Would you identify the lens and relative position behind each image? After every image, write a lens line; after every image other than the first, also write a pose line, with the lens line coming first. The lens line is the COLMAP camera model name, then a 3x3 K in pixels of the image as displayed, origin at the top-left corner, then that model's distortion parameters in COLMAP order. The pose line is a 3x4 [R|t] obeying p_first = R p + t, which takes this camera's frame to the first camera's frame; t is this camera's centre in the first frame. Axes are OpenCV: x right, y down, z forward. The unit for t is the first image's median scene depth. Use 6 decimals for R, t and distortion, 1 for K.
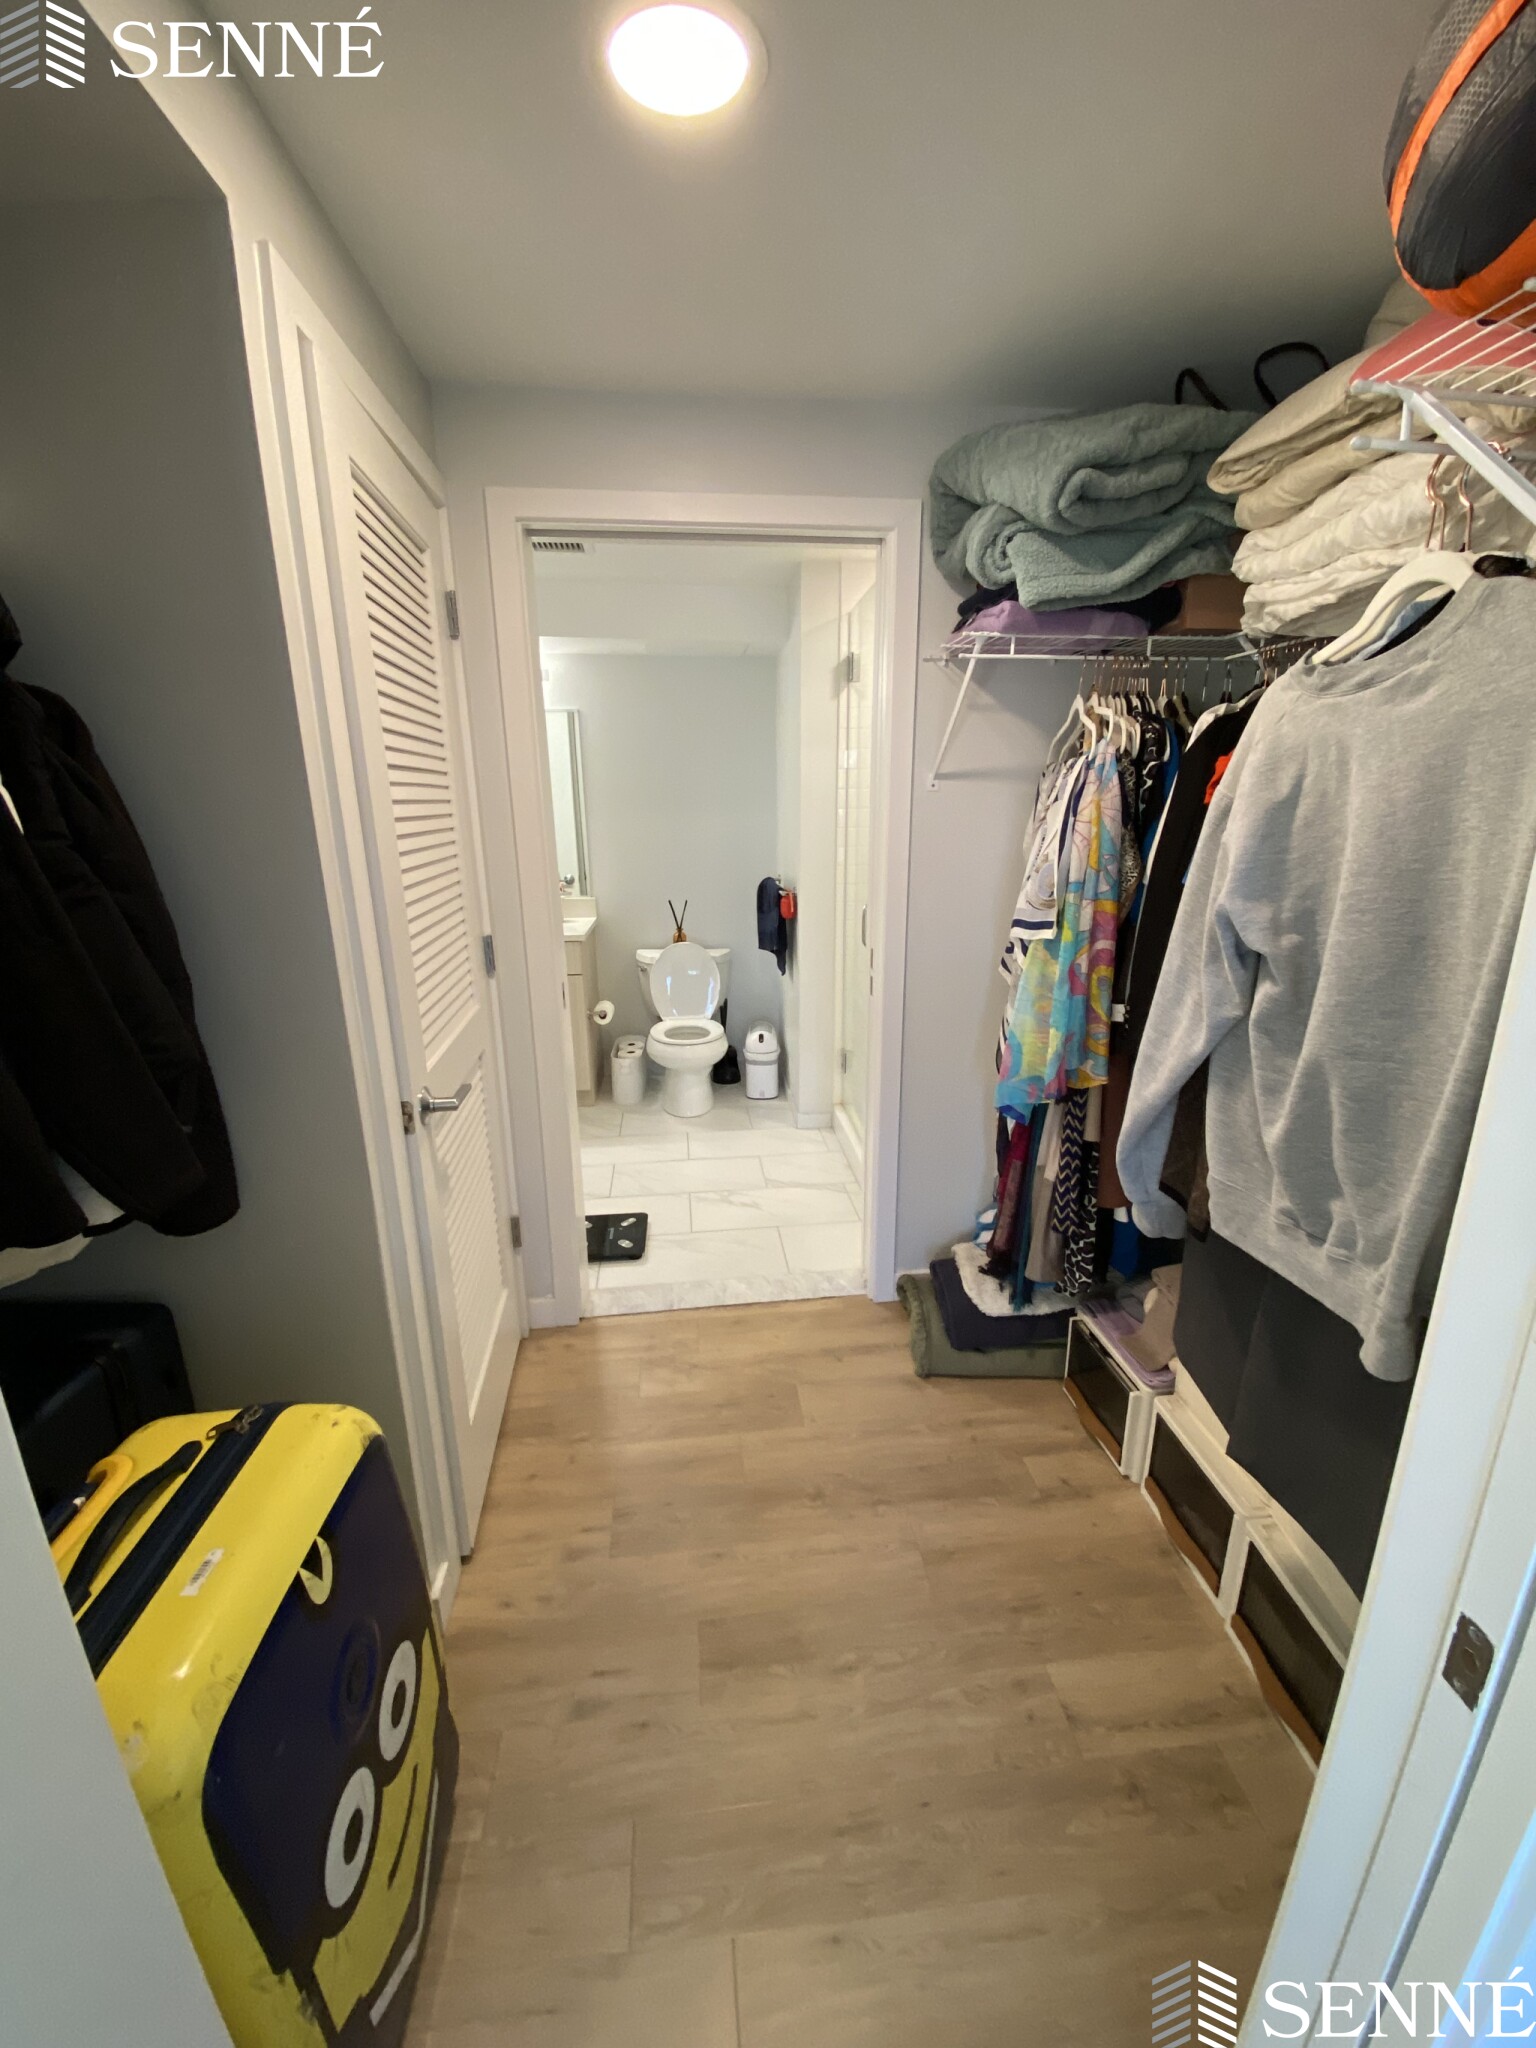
lens RADIAL K [[846.7, 0, 768.0], [0, 846.7, 1024.0], [0, 0, 1]] dist [-0.000928, -0.000094]
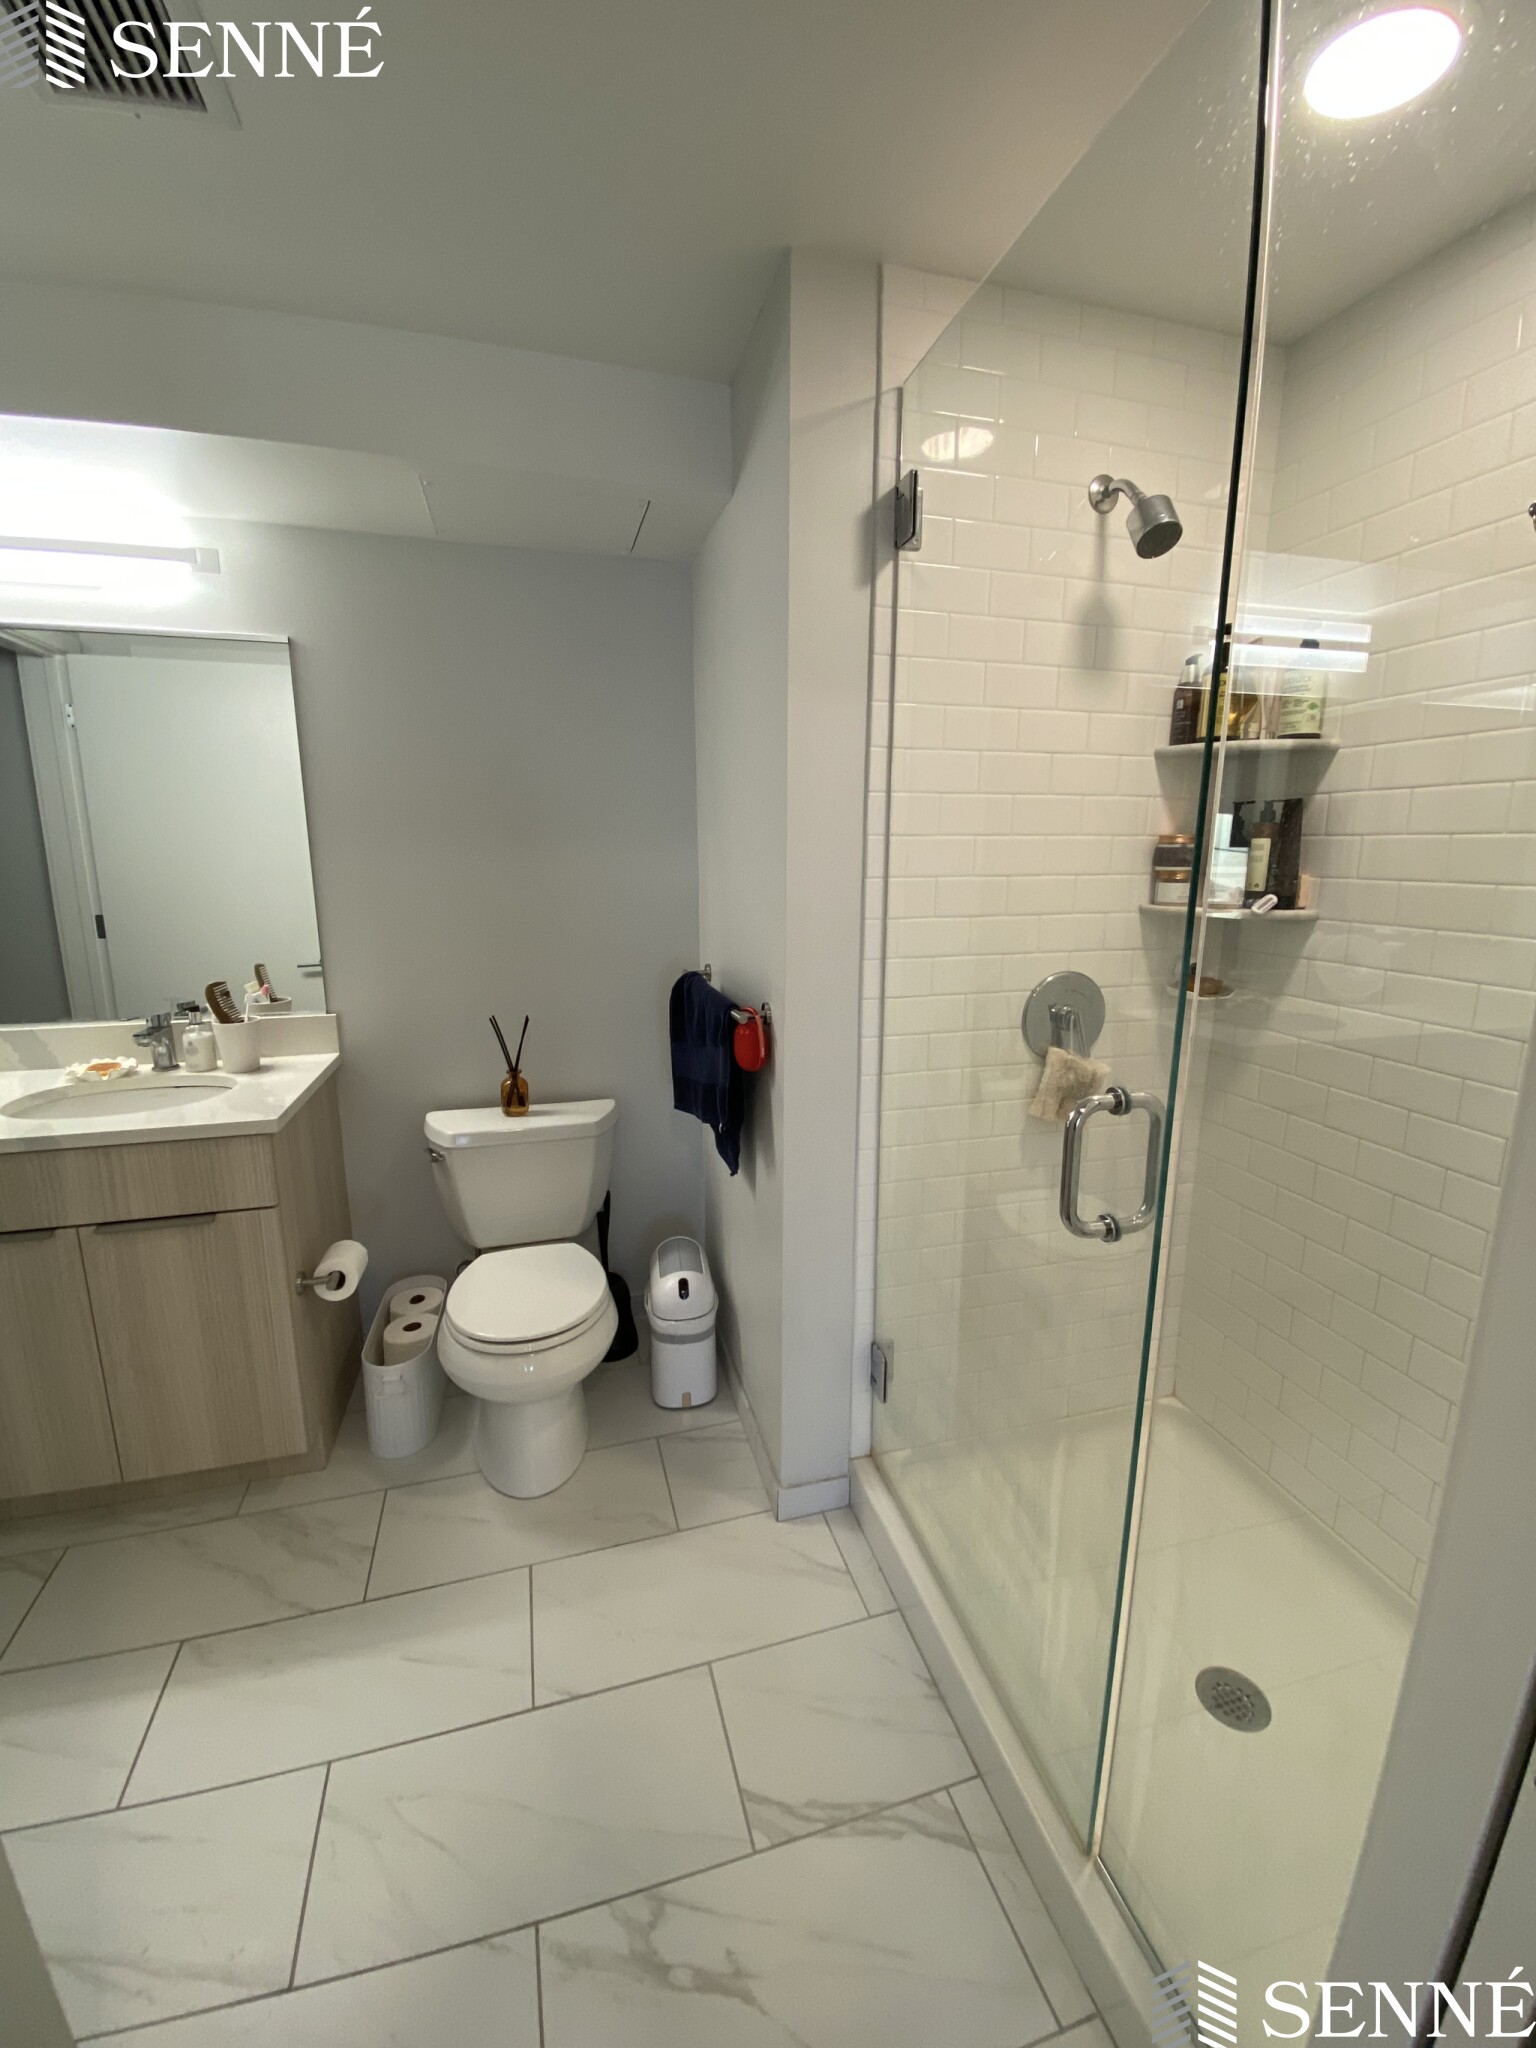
lens RADIAL K [[846.7, 0, 768.0], [0, 846.7, 1024.0], [0, 0, 1]] dist [-0.000928, -0.000094]
pose [[0.985948, -0.015912, 0.166293, -0.041351], [0.026820, 0.997618, -0.063555, -0.110816], [-0.164886, 0.067122, 0.984026, 0.507718]]
